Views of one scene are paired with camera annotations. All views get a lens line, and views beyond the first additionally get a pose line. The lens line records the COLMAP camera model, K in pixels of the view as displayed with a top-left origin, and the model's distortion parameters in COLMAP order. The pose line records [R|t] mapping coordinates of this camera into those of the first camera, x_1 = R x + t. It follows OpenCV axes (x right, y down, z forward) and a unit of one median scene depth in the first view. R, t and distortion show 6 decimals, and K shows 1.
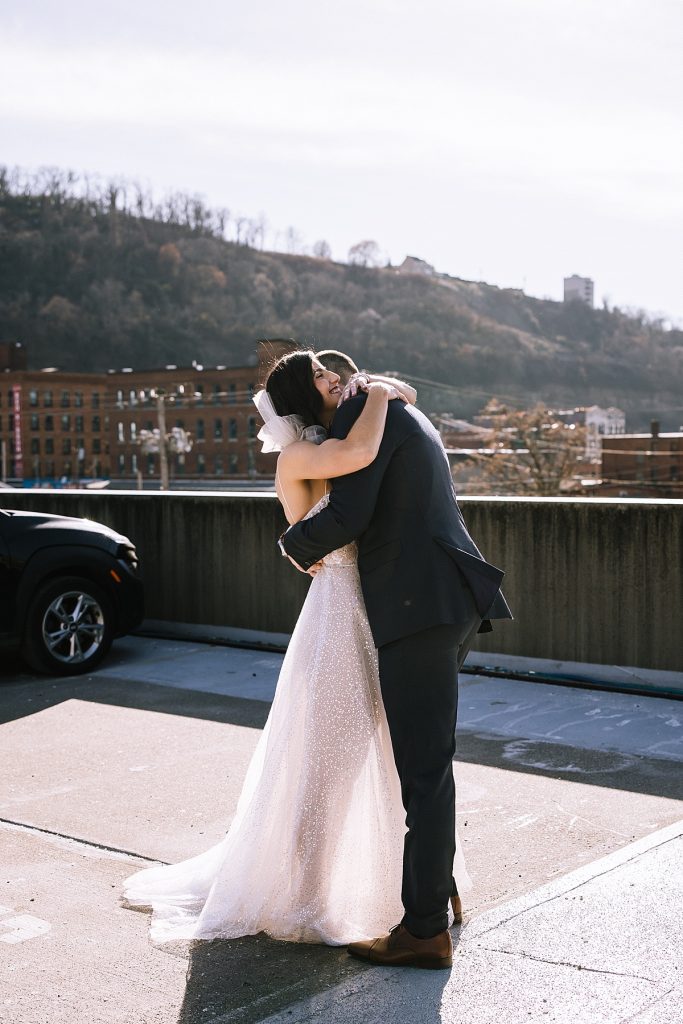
lens RADIAL K [[1385.8, 0, 405.8], [0, 1385.8, 535.3], [0, 0, 1]] dist [-0.012843, 0.000000]
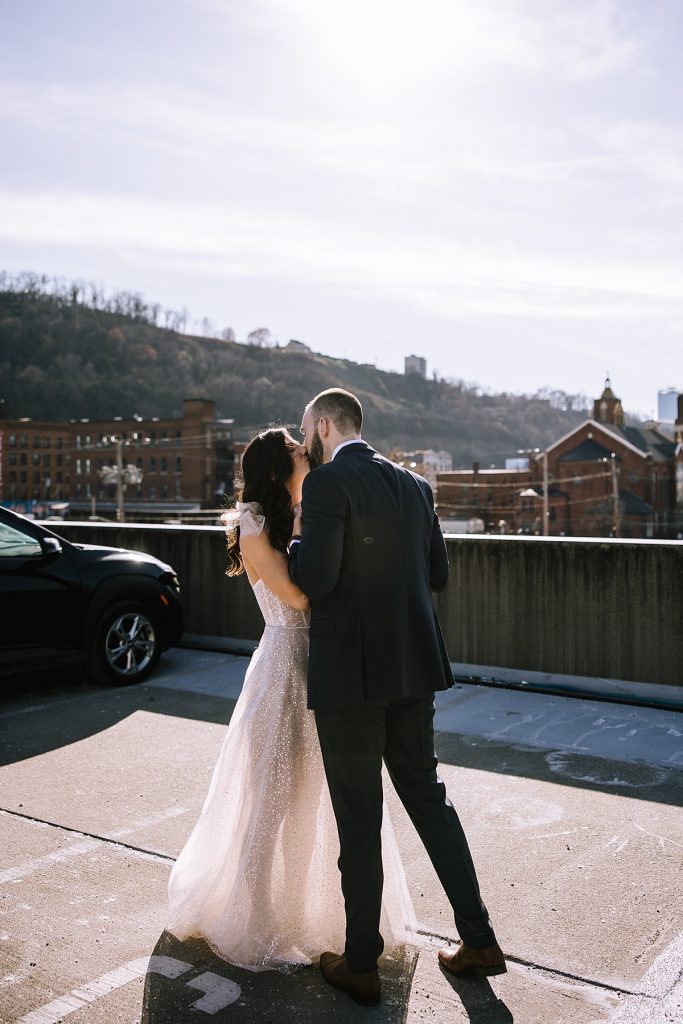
lens RADIAL K [[1016.7, 0, 356.0], [0, 1016.7, 452.6], [0, 0, 1]] dist [-0.056630, 0.000000]
pose [[0.997514, 0.007764, 0.070041, -0.107744], [-0.001515, 0.996046, -0.088823, -0.019756], [-0.070454, 0.088496, 0.993582, 0.111086]]
